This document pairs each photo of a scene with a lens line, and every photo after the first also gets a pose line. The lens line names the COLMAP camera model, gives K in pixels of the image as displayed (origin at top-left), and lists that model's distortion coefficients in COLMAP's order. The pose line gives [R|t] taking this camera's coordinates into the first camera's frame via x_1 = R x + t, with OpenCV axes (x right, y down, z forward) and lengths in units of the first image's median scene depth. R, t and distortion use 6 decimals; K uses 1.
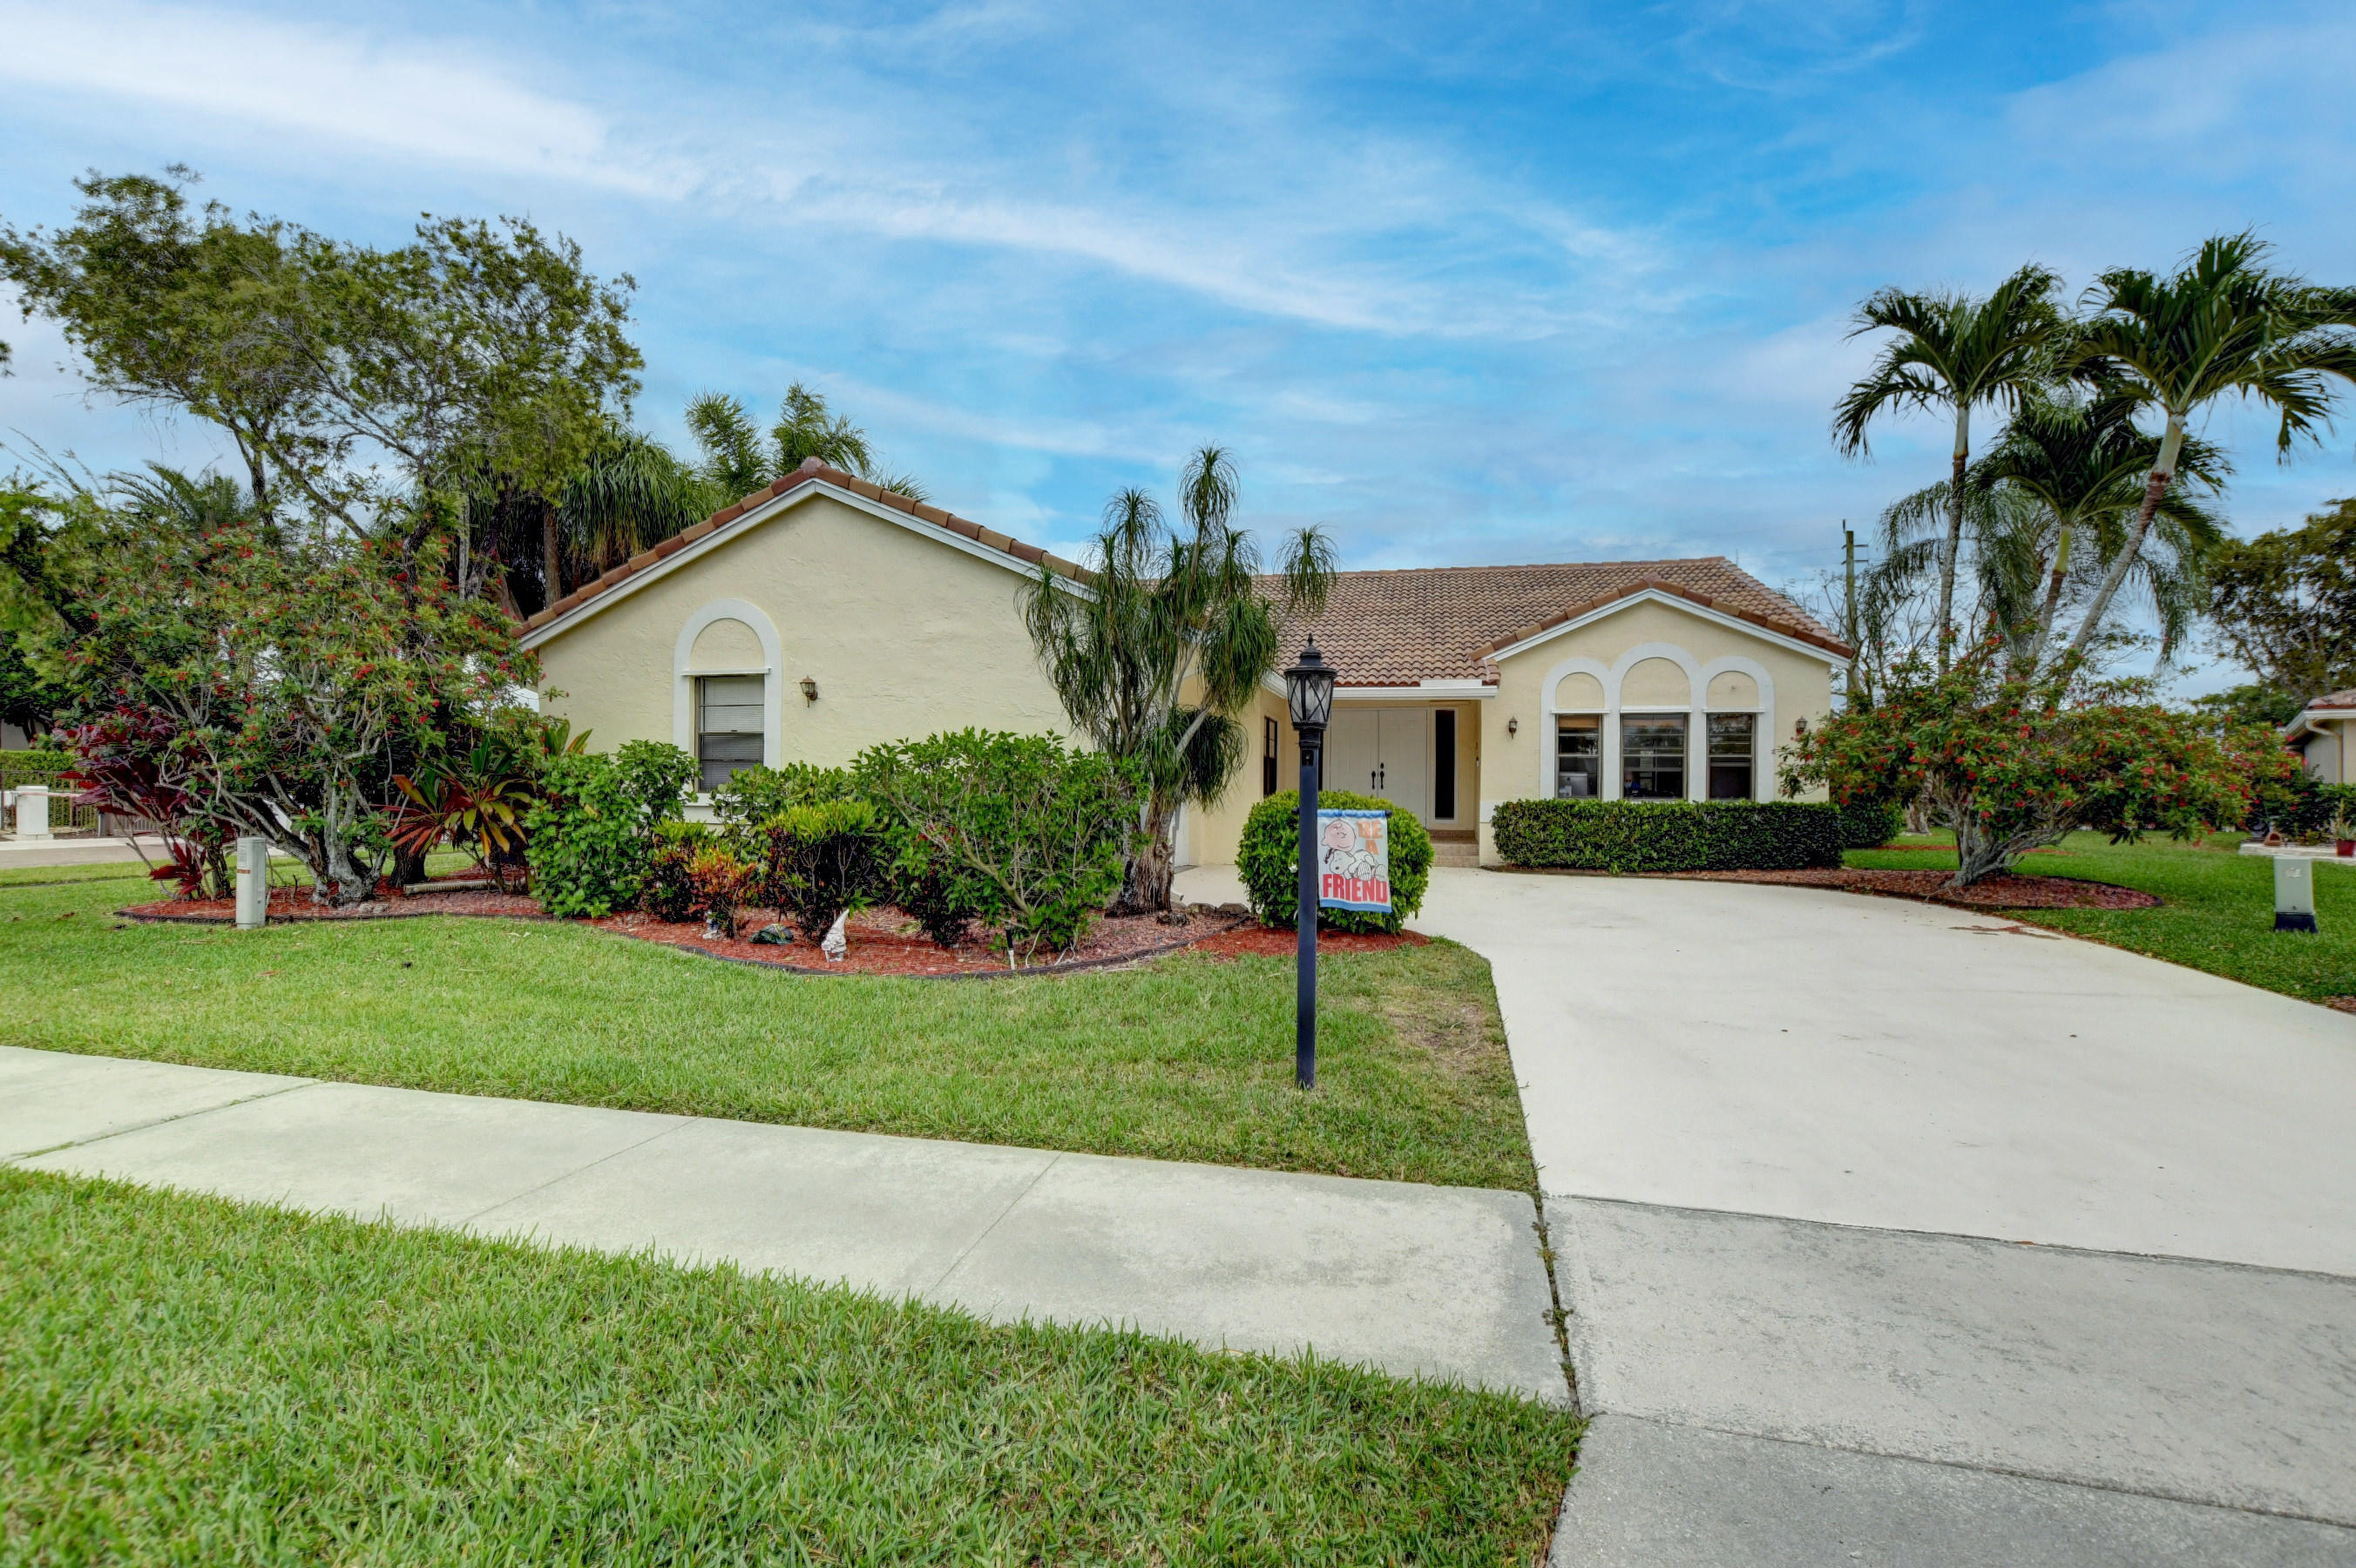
lens RADIAL K [[1039.0, 0, 1180.9], [0, 1039.0, 793.6], [0, 0, 1]] dist [-0.035976, 0.007632]
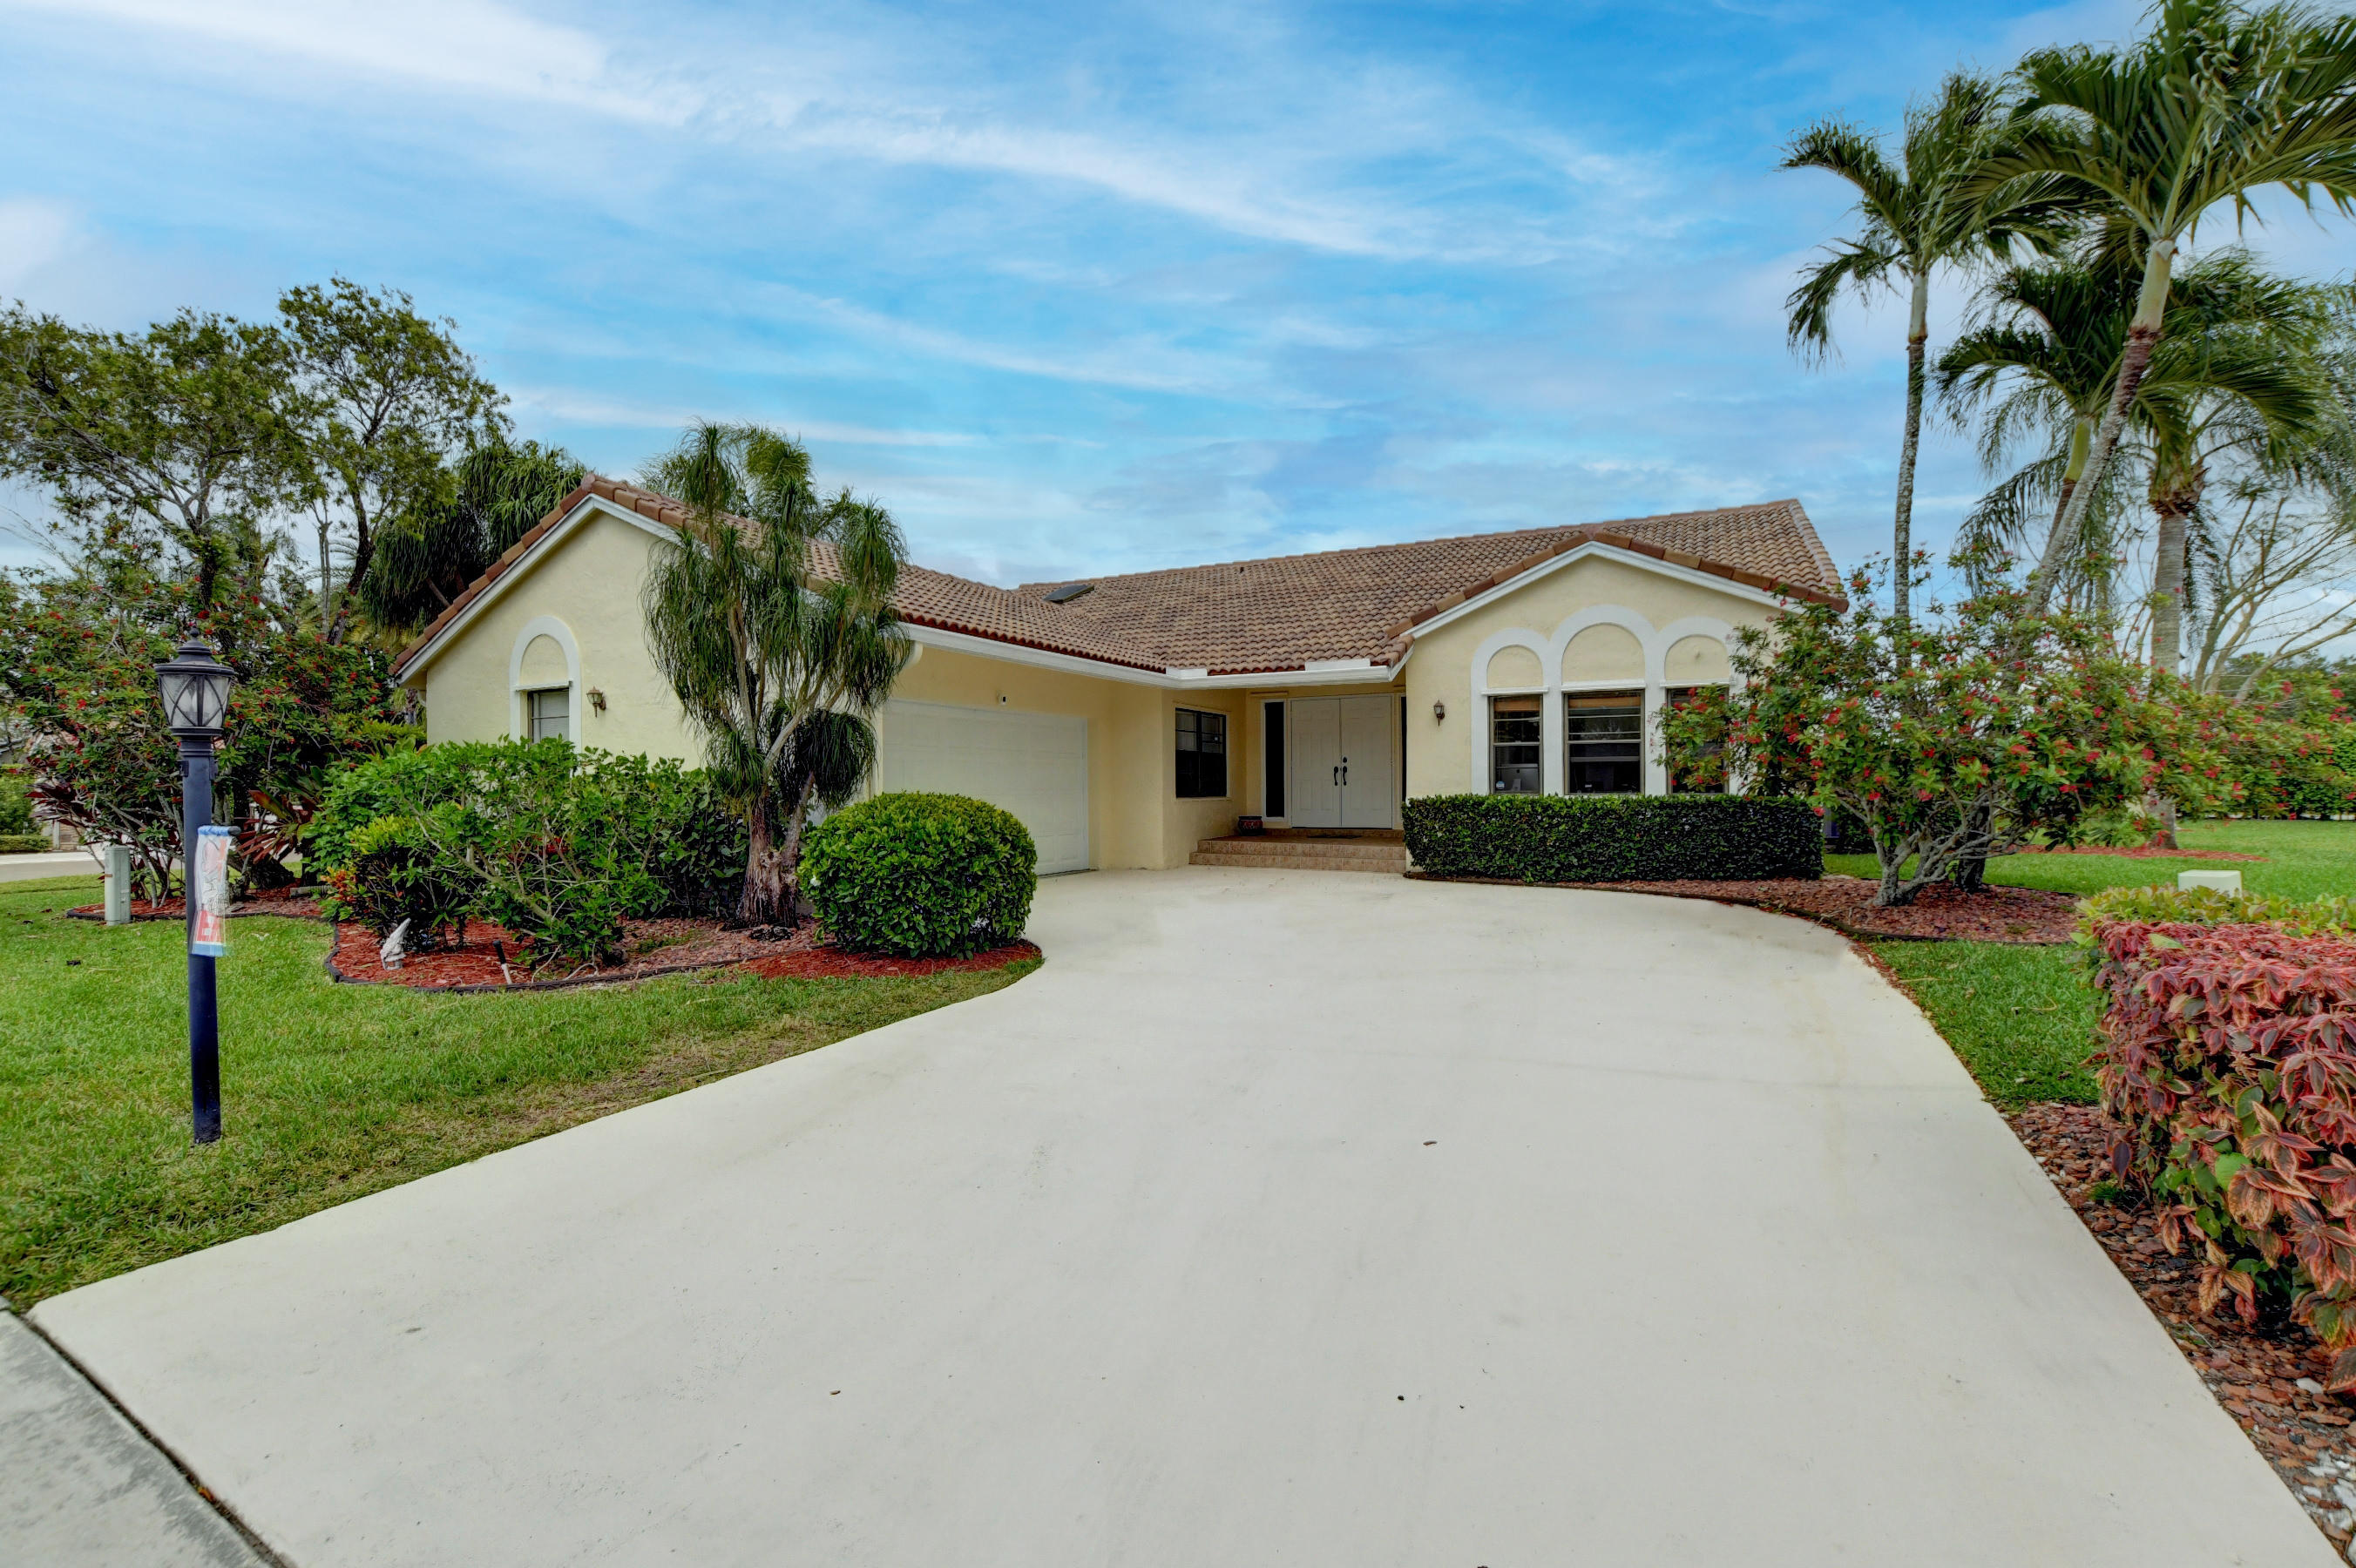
lens RADIAL K [[1042.8, 0, 1184.1], [0, 1042.8, 784.8], [0, 0, 1]] dist [-0.035772, 0.006060]
pose [[0.971442, -0.016050, -0.236735, 0.333090], [0.014534, 0.999861, -0.008149, 0.000195], [0.236833, 0.004476, 0.971540, 0.107219]]
